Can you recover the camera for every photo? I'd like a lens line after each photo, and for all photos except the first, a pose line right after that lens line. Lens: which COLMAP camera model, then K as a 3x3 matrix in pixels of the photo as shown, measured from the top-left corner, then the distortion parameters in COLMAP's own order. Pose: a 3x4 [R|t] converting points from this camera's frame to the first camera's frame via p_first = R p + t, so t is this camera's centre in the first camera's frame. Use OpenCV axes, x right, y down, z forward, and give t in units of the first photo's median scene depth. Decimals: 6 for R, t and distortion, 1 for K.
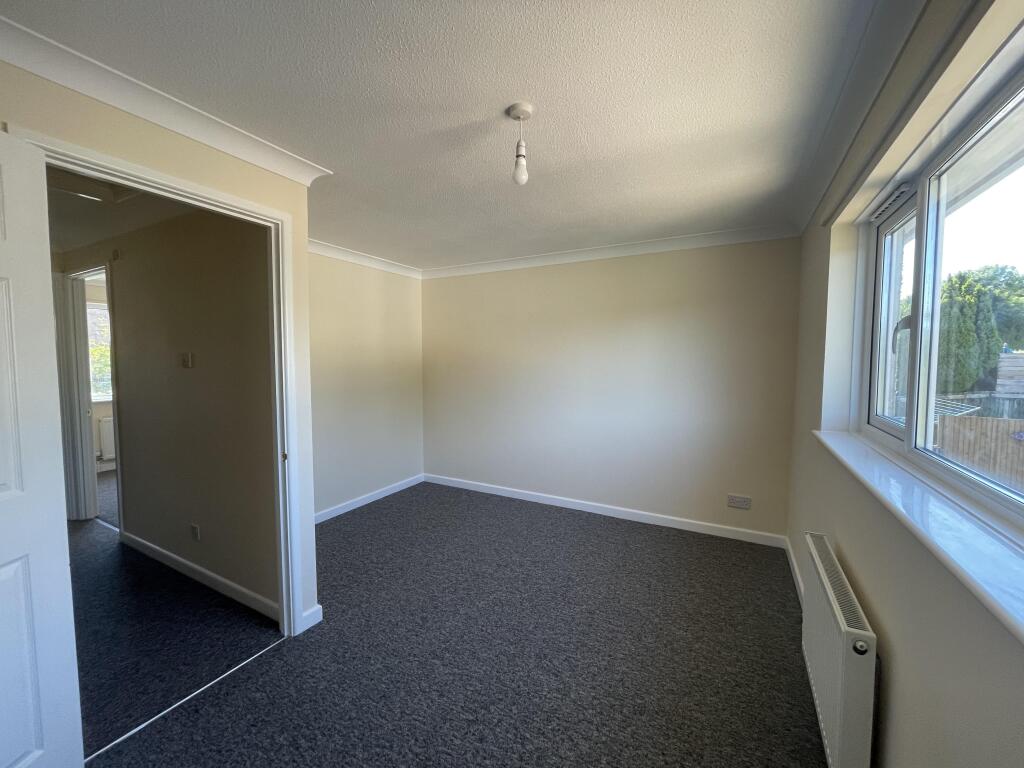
lens RADIAL K [[411.8, 0, 508.1], [0, 411.8, 381.0], [0, 0, 1]] dist [-0.000816, -0.000032]
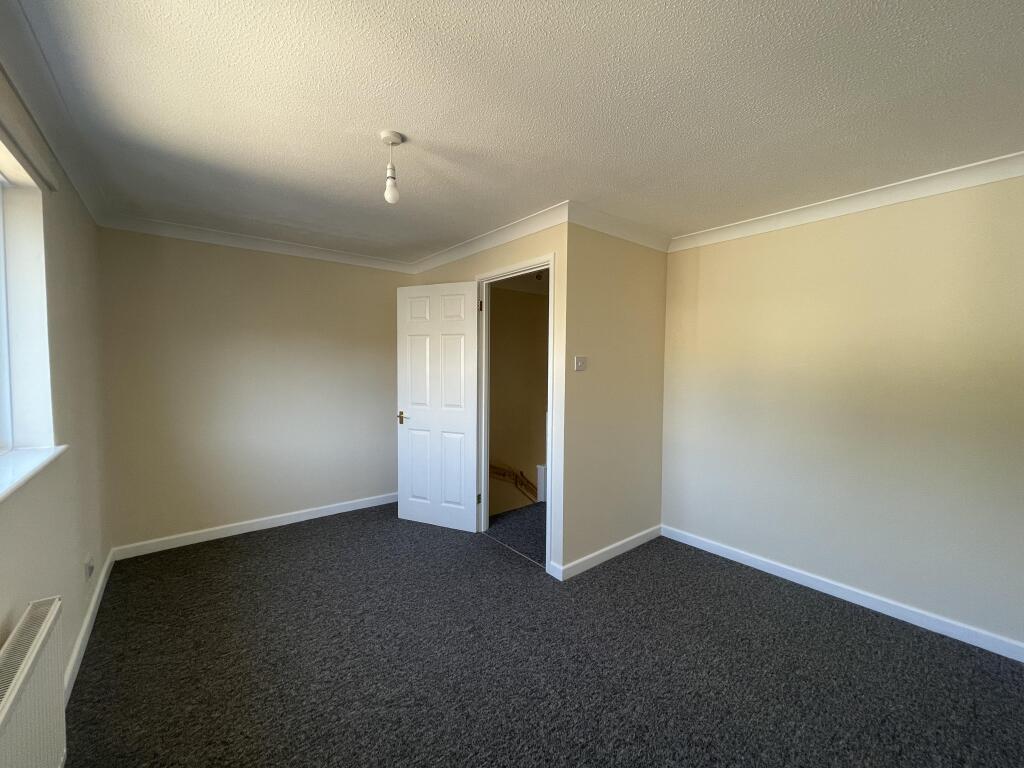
lens RADIAL K [[411.8, 0, 509.2], [0, 411.8, 386.4], [0, 0, 1]] dist [-0.000816, -0.000032]
pose [[-0.379768, 0.039883, -0.924222, 0.859054], [-0.064063, 0.995538, 0.069285, -0.067716], [0.922861, 0.085521, -0.375518, 1.578199]]
